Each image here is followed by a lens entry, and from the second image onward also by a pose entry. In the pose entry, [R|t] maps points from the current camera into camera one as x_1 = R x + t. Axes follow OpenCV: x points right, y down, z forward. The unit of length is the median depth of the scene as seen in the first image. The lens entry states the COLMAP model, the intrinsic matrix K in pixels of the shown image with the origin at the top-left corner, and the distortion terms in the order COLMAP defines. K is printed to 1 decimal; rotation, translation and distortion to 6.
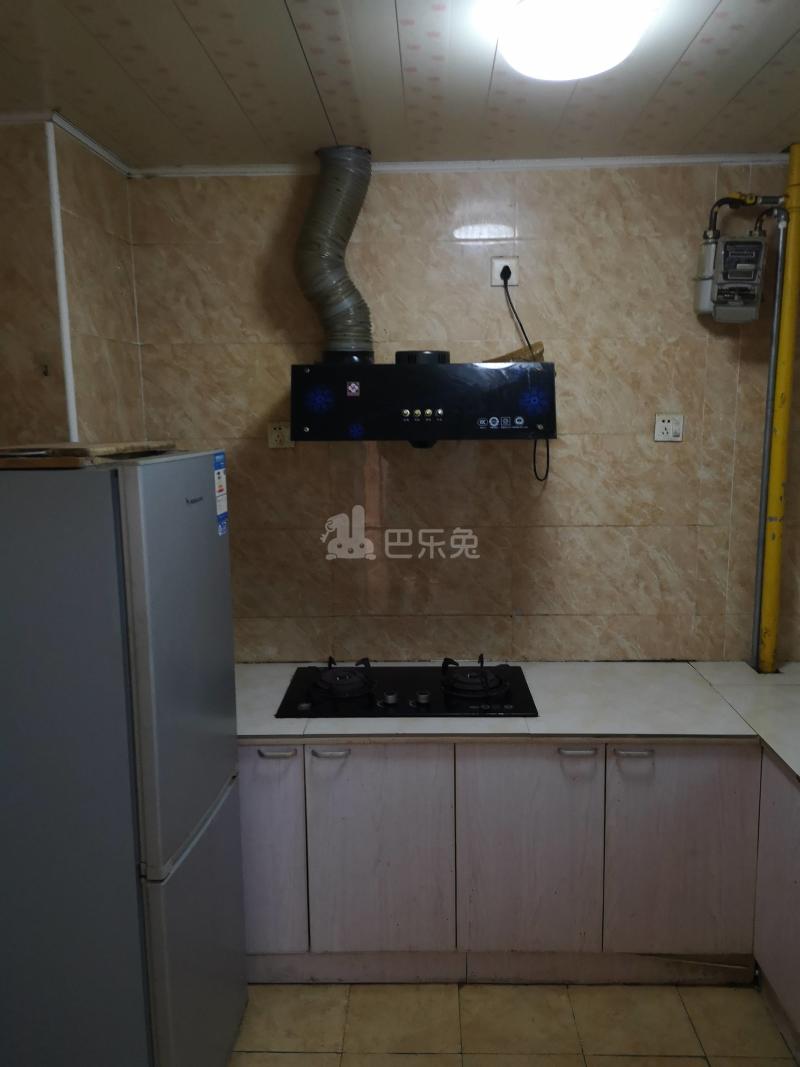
lens RADIAL K [[808.6, 0, 400.0], [0, 808.6, 533.5], [0, 0, 1]] dist [0.063649, -0.003027]
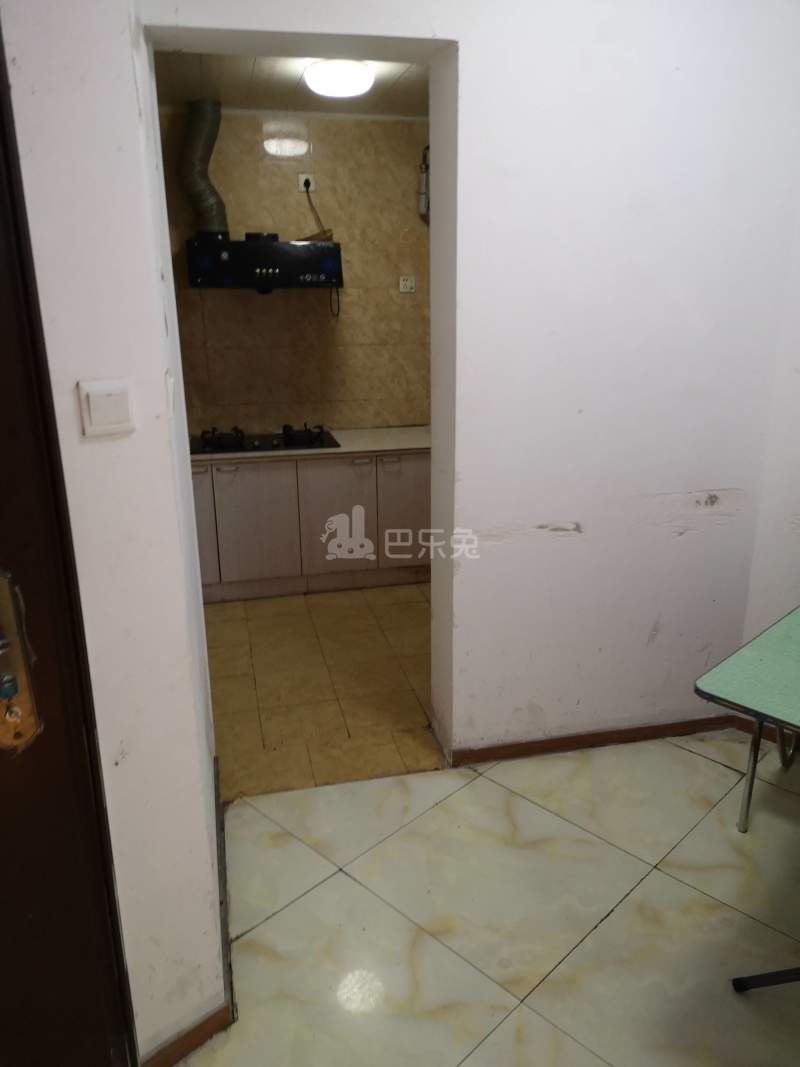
lens RADIAL K [[808.6, 0, 400.0], [0, 808.6, 533.5], [0, 0, 1]] dist [0.063649, -0.003027]
pose [[0.965778, -0.071883, 0.249209, -0.149953], [0.035394, 0.988365, 0.147924, 0.137463], [-0.256943, -0.134041, 0.957086, -0.713488]]
